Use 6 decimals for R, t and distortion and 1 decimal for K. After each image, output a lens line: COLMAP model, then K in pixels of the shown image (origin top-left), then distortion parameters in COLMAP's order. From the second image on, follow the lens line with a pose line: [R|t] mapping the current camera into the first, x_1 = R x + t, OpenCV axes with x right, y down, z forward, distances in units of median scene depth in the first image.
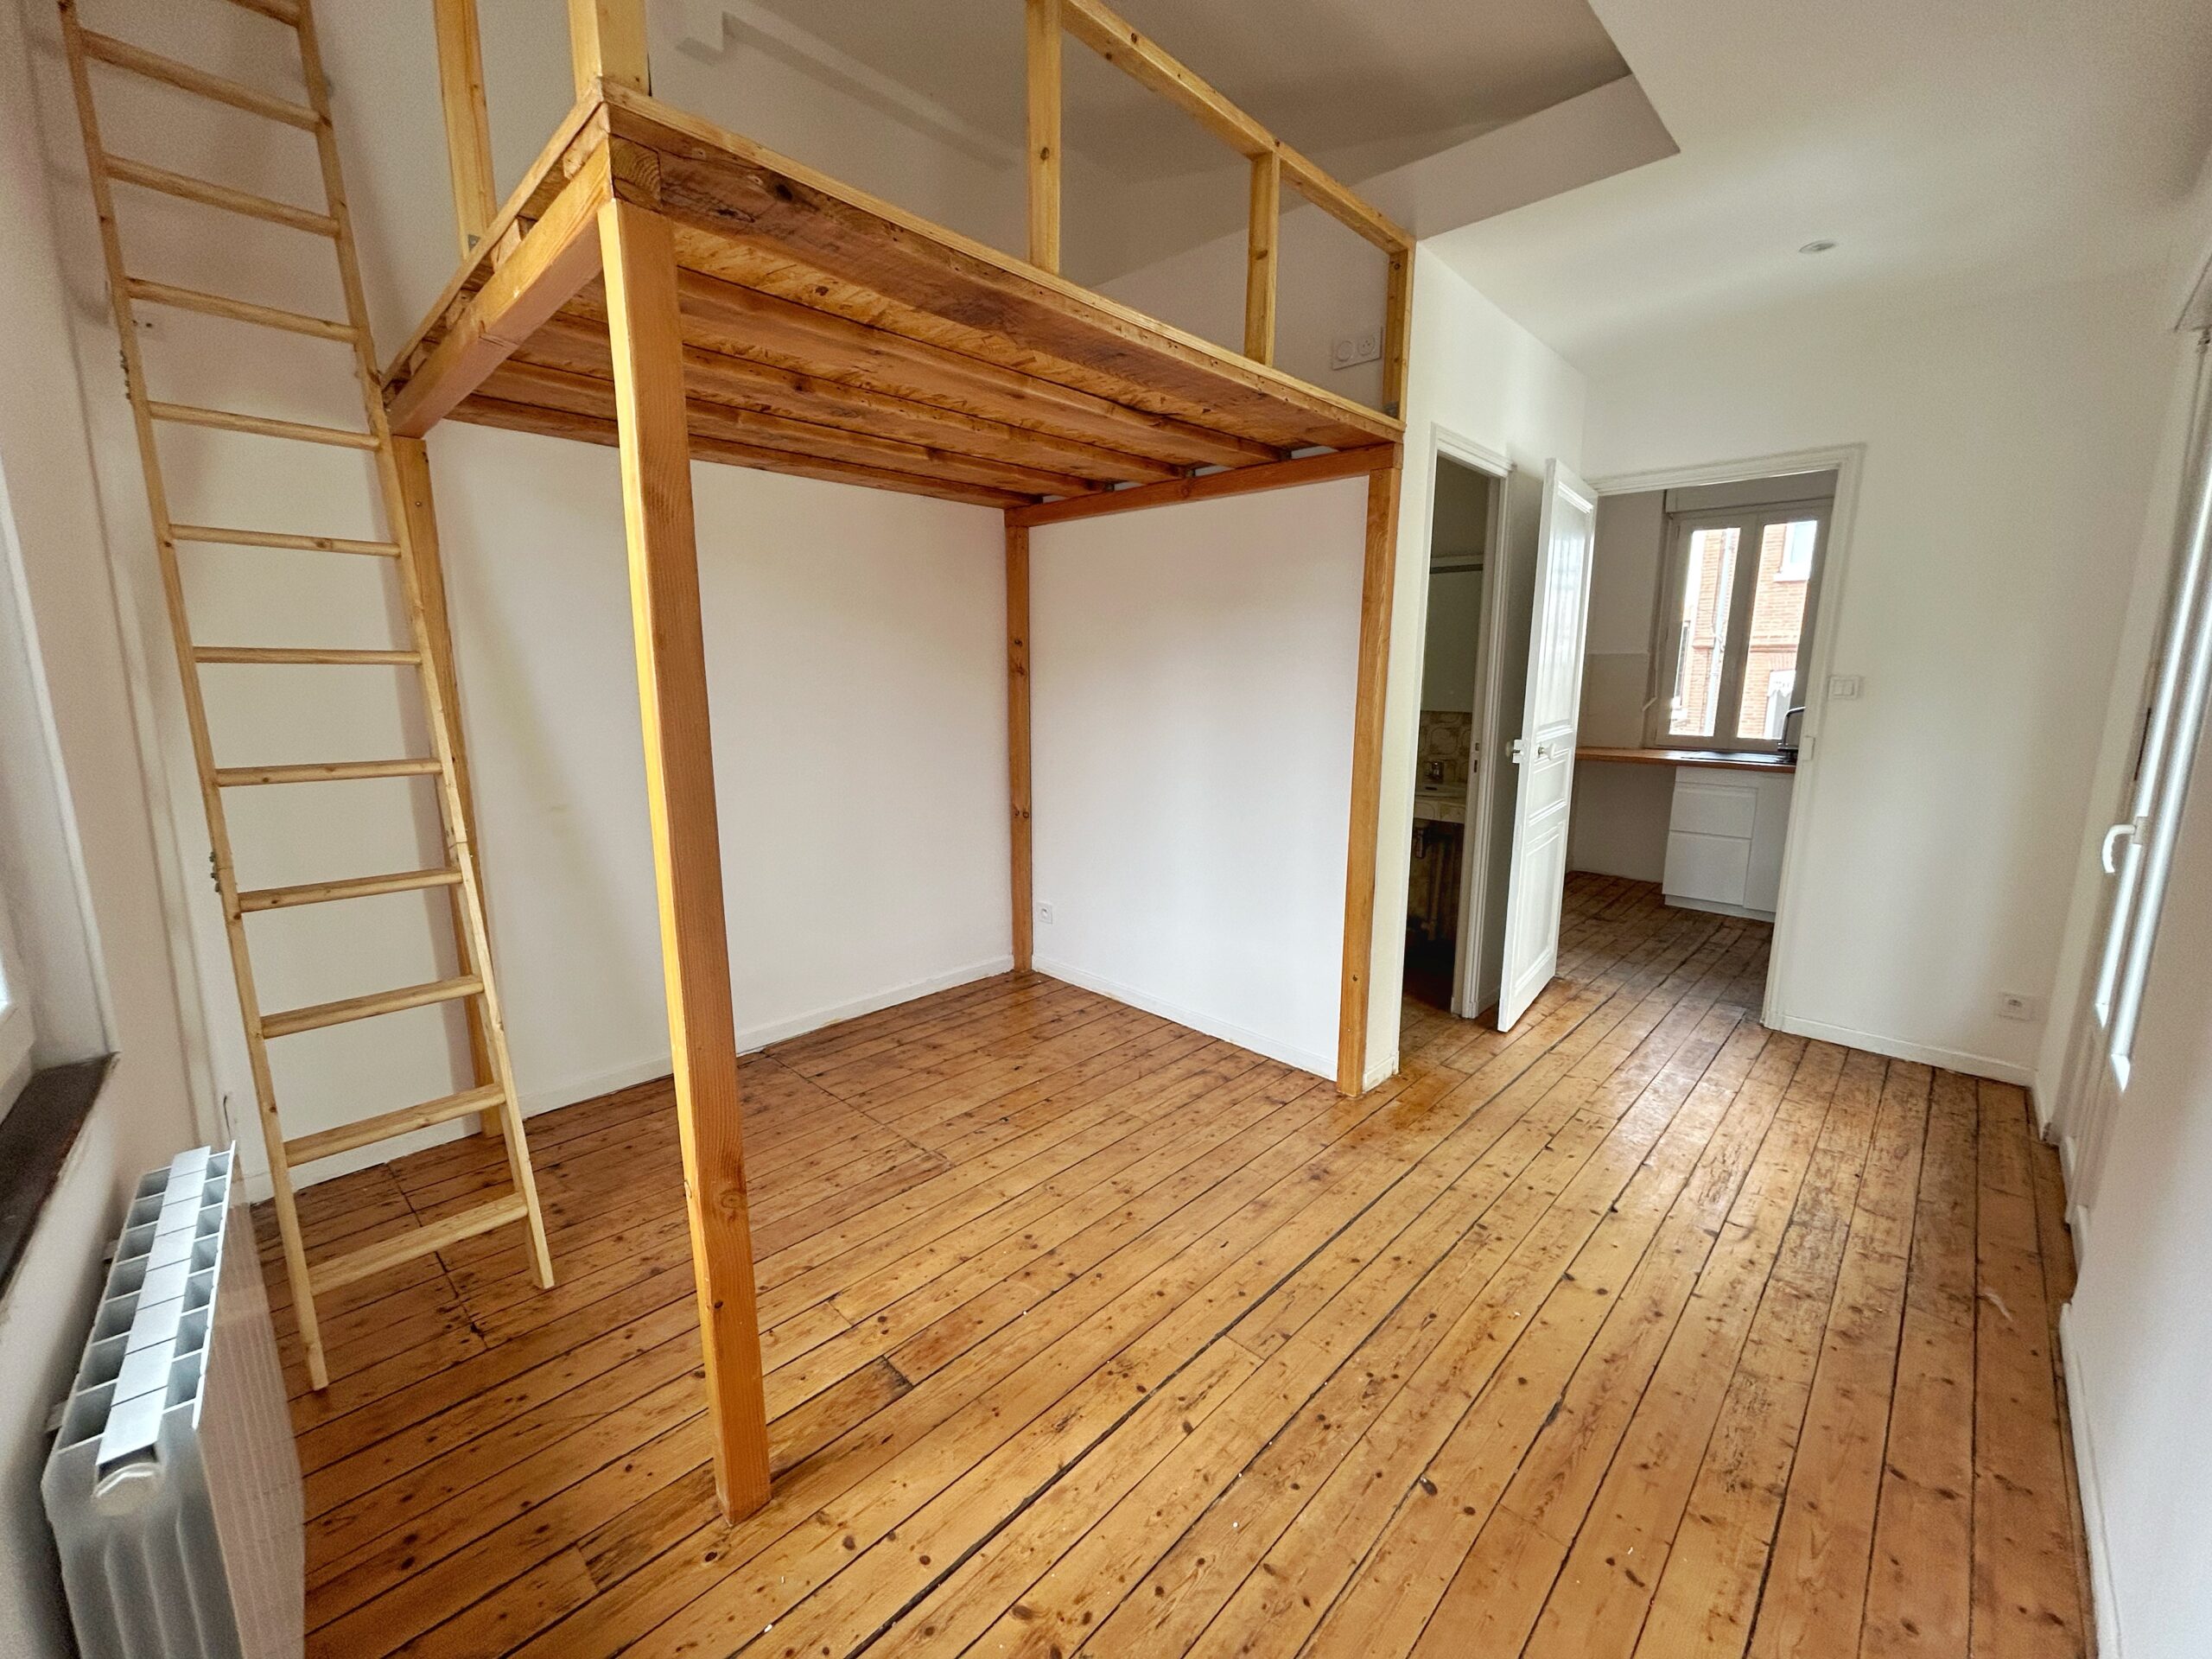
lens RADIAL K [[891.3, 0, 1107.9], [0, 891.3, 824.2], [0, 0, 1]] dist [-0.000999, 0.000425]
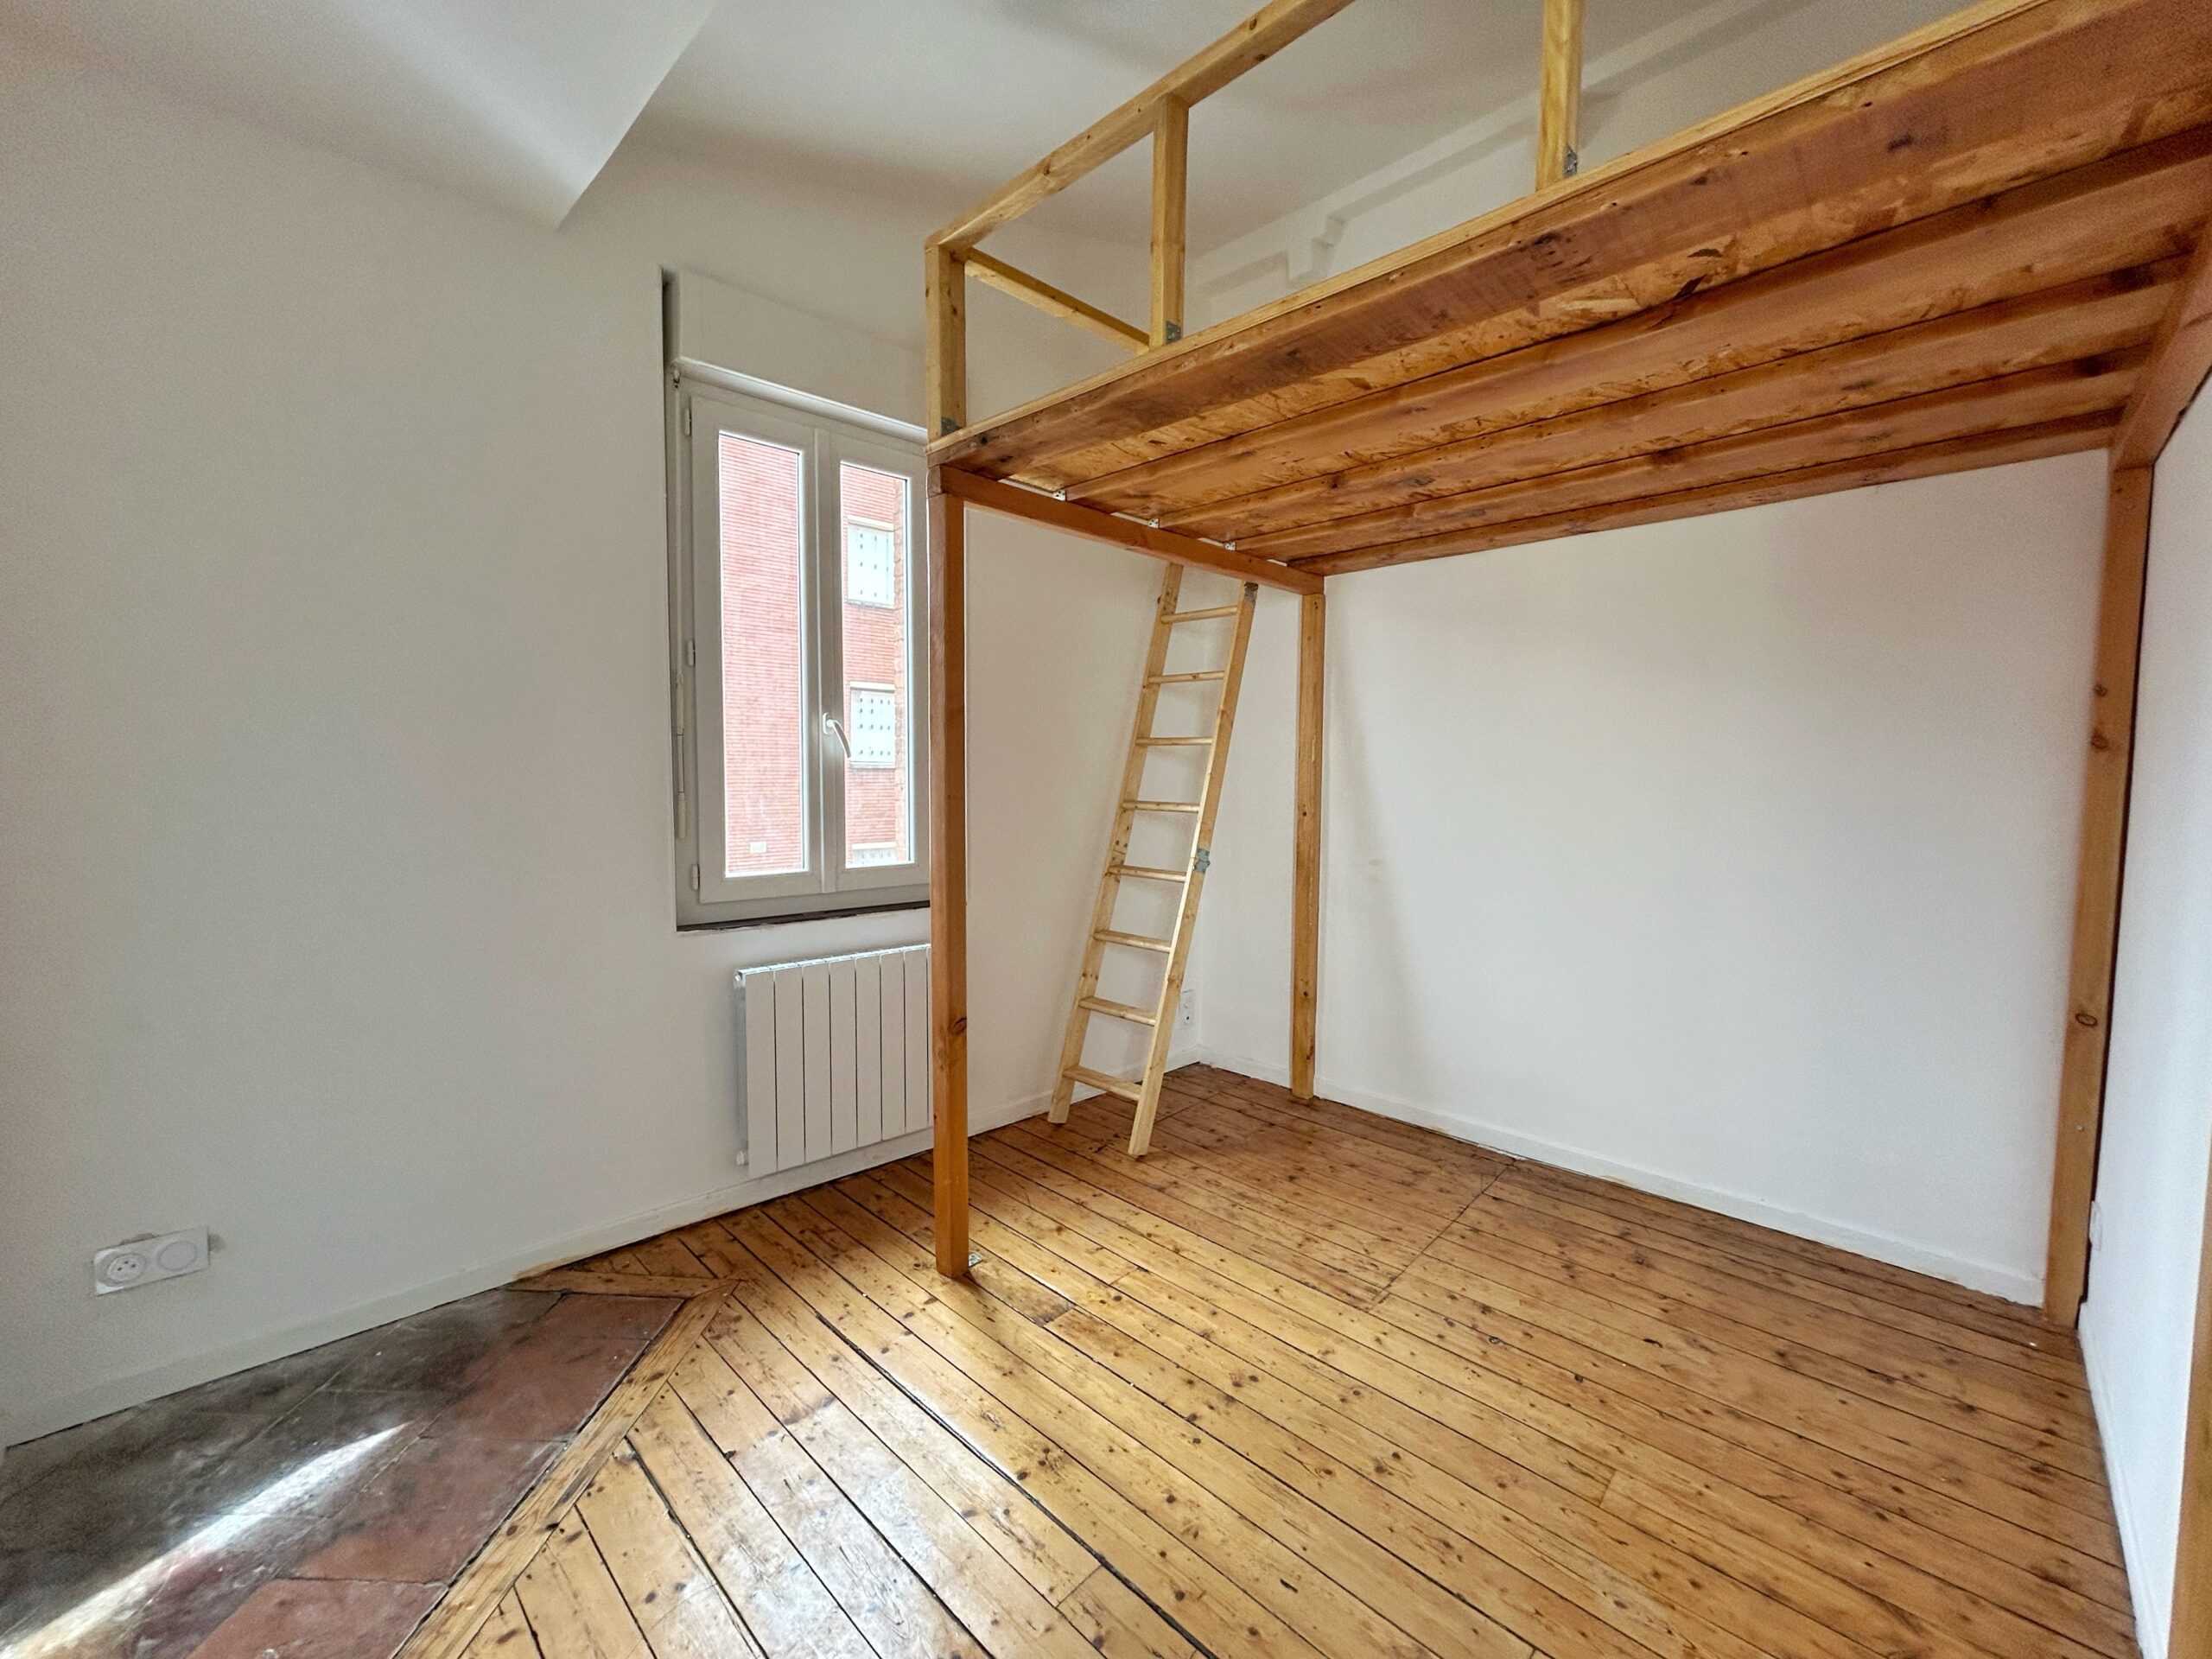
lens RADIAL K [[891.3, 0, 1107.9], [0, 891.3, 824.2], [0, 0, 1]] dist [-0.000999, 0.000425]
pose [[0.006387, 0.059051, -0.998235, 0.659837], [-0.180938, 0.981846, 0.056924, -0.078884], [0.983474, 0.180255, 0.016956, 0.667997]]
